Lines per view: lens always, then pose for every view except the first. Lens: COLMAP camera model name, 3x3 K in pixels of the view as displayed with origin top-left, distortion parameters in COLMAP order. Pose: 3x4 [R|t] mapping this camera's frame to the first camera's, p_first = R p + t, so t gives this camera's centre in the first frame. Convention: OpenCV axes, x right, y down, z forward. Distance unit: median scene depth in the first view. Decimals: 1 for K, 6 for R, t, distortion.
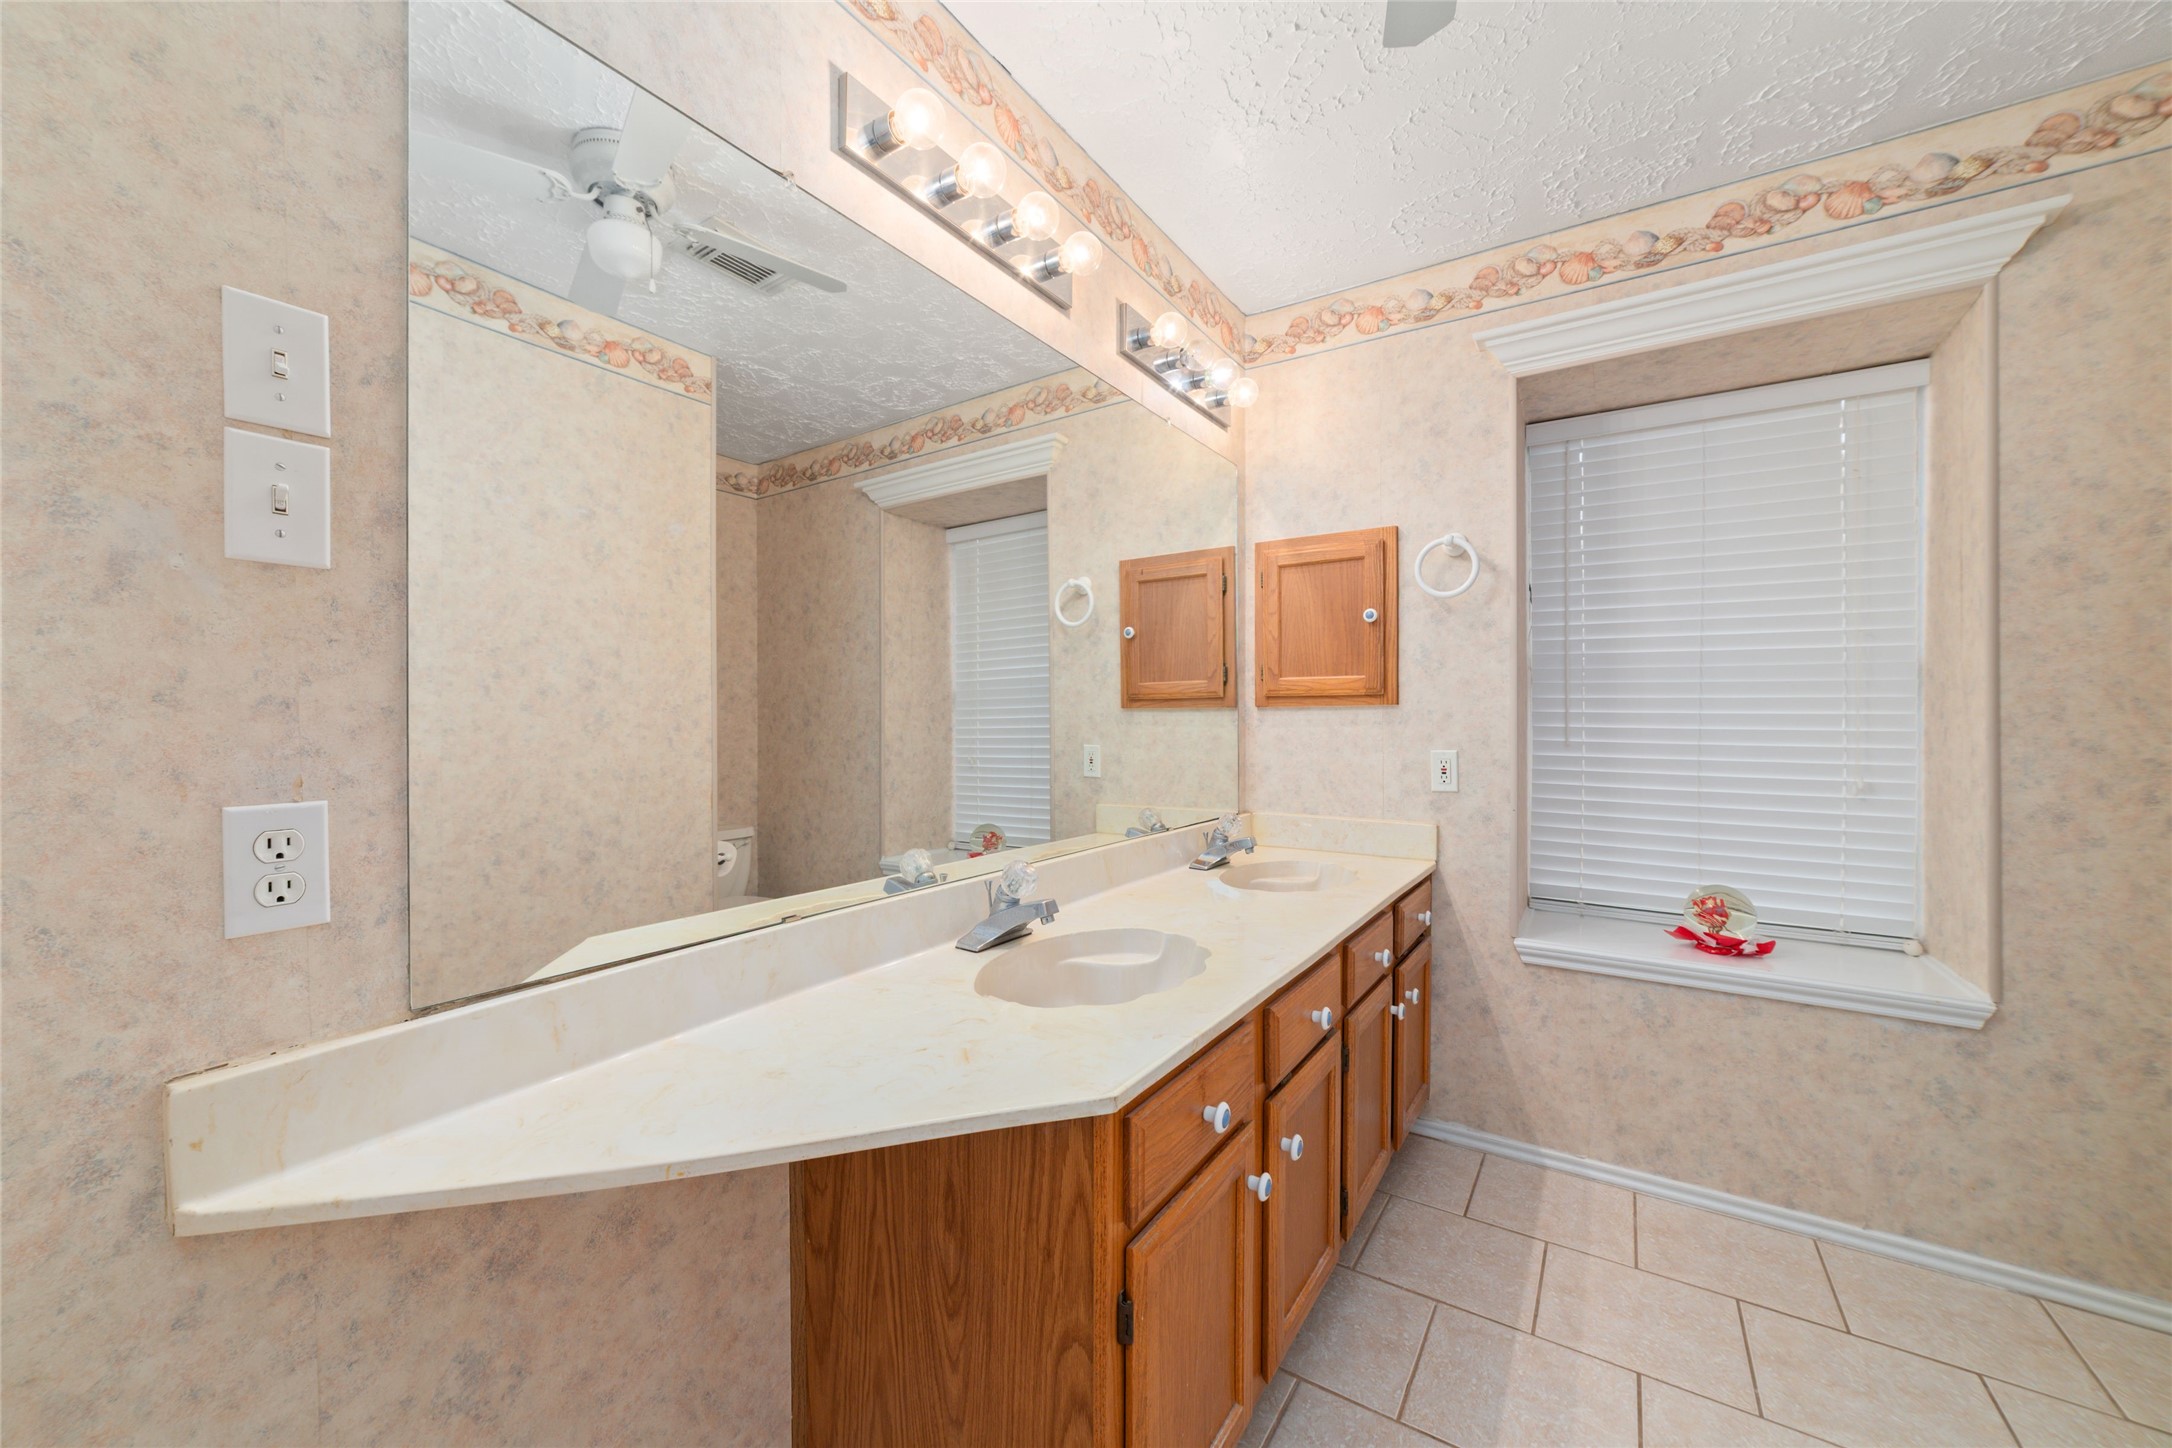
lens RADIAL K [[817.7, 0, 1086.0], [0, 817.7, 724.0], [0, 0, 1]] dist [-0.030741, 0.008696]
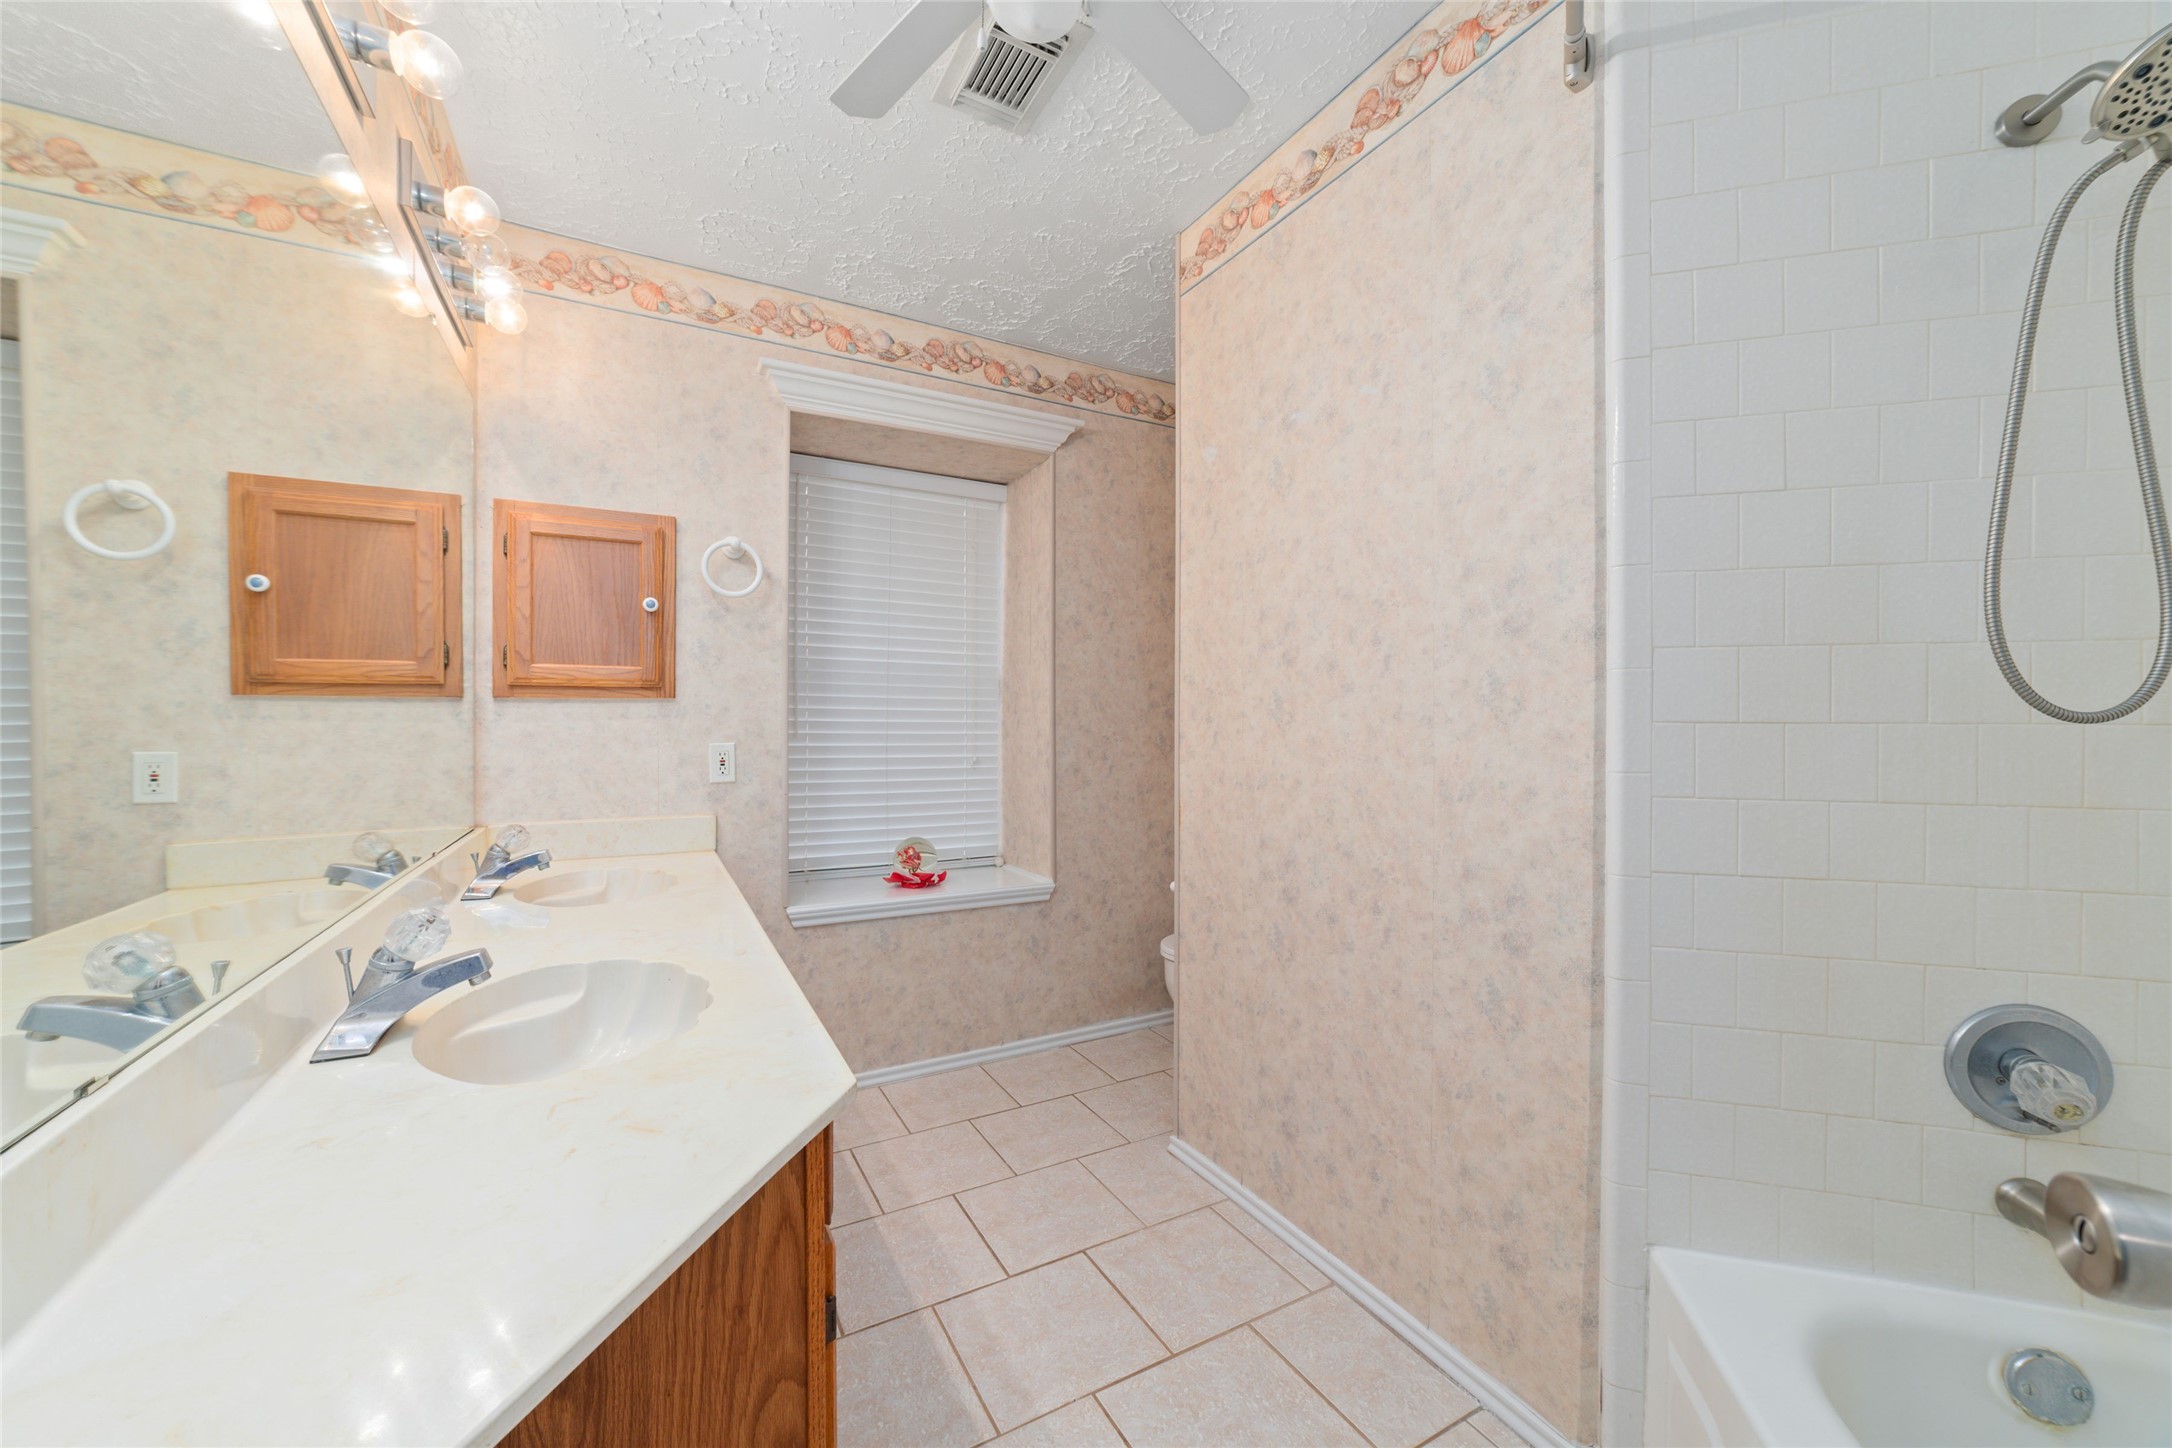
lens RADIAL K [[817.7, 0, 1086.0], [0, 817.7, 724.0], [0, 0, 1]] dist [-0.030741, 0.008696]
pose [[0.457214, -0.006262, 0.889335, -0.287767], [0.002651, 0.999980, 0.005678, 0.003584], [-0.889353, -0.000239, 0.457221, 0.114748]]
